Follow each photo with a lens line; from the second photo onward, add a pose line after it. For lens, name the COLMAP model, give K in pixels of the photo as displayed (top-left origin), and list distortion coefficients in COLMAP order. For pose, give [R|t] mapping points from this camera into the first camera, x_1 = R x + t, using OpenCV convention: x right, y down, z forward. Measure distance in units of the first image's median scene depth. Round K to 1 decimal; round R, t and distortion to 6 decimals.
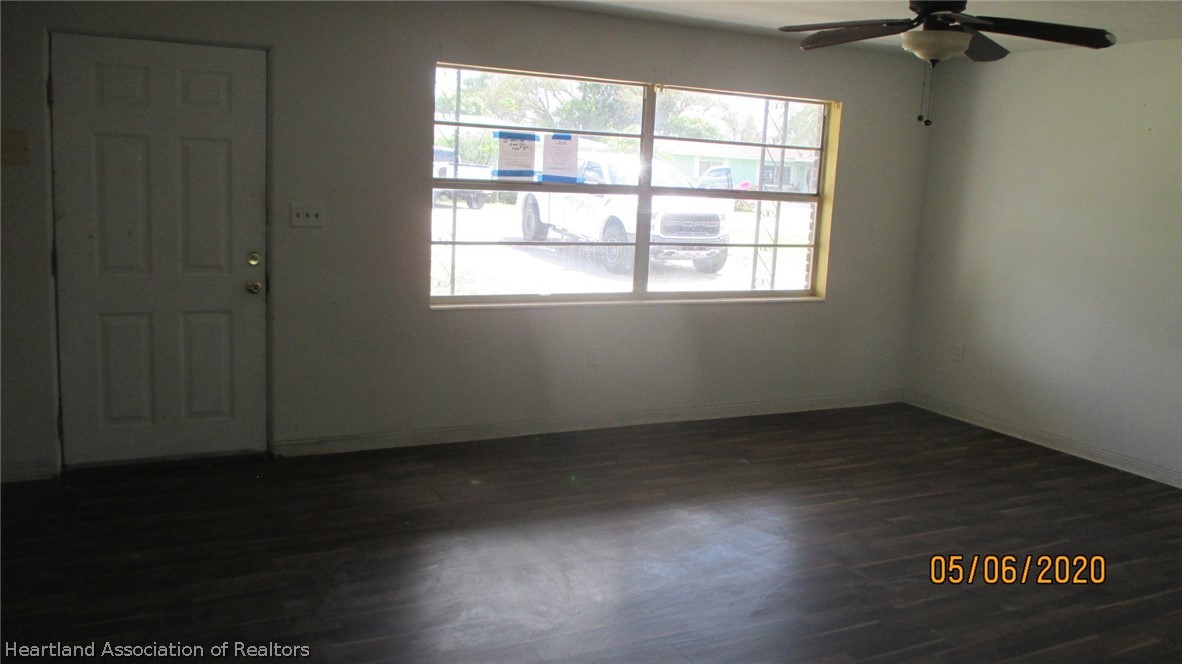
lens RADIAL K [[982.3, 0, 598.8], [0, 982.3, 332.0], [0, 0, 1]] dist [-0.040559, -0.004937]
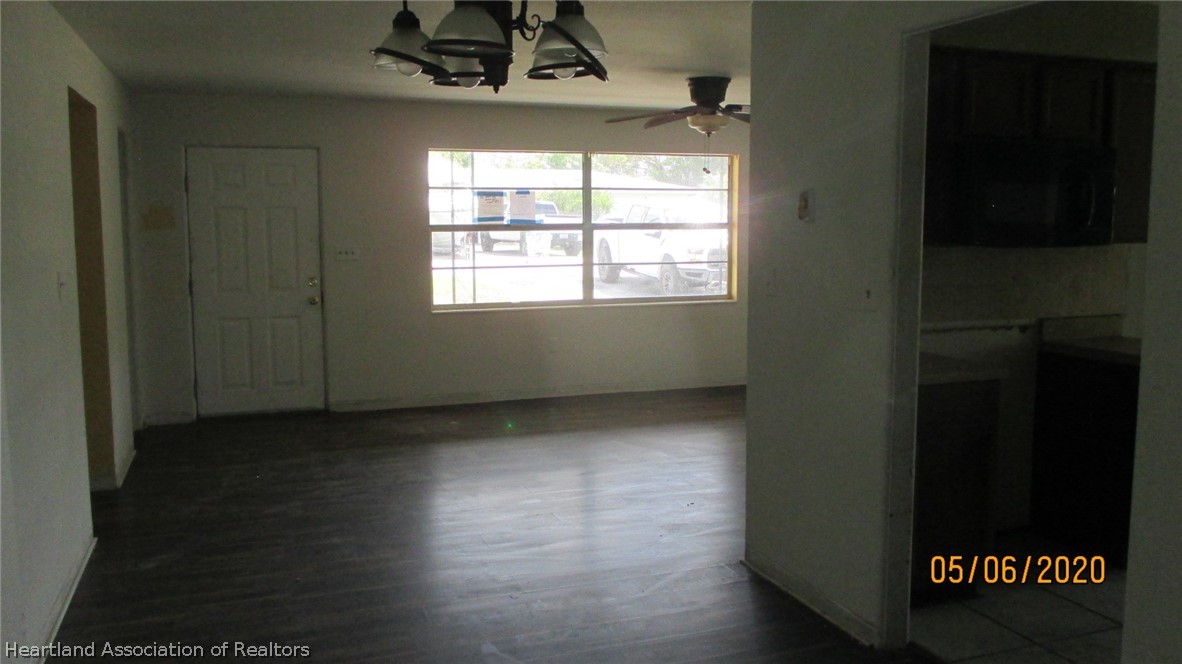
lens RADIAL K [[982.3, 0, 585.1], [0, 982.3, 330.6], [0, 0, 1]] dist [-0.040559, -0.004937]
pose [[0.990119, -0.046259, -0.132379, 0.248233], [0.037823, 0.997132, -0.065551, 0.107406], [0.135032, 0.059896, 0.989029, -0.425346]]
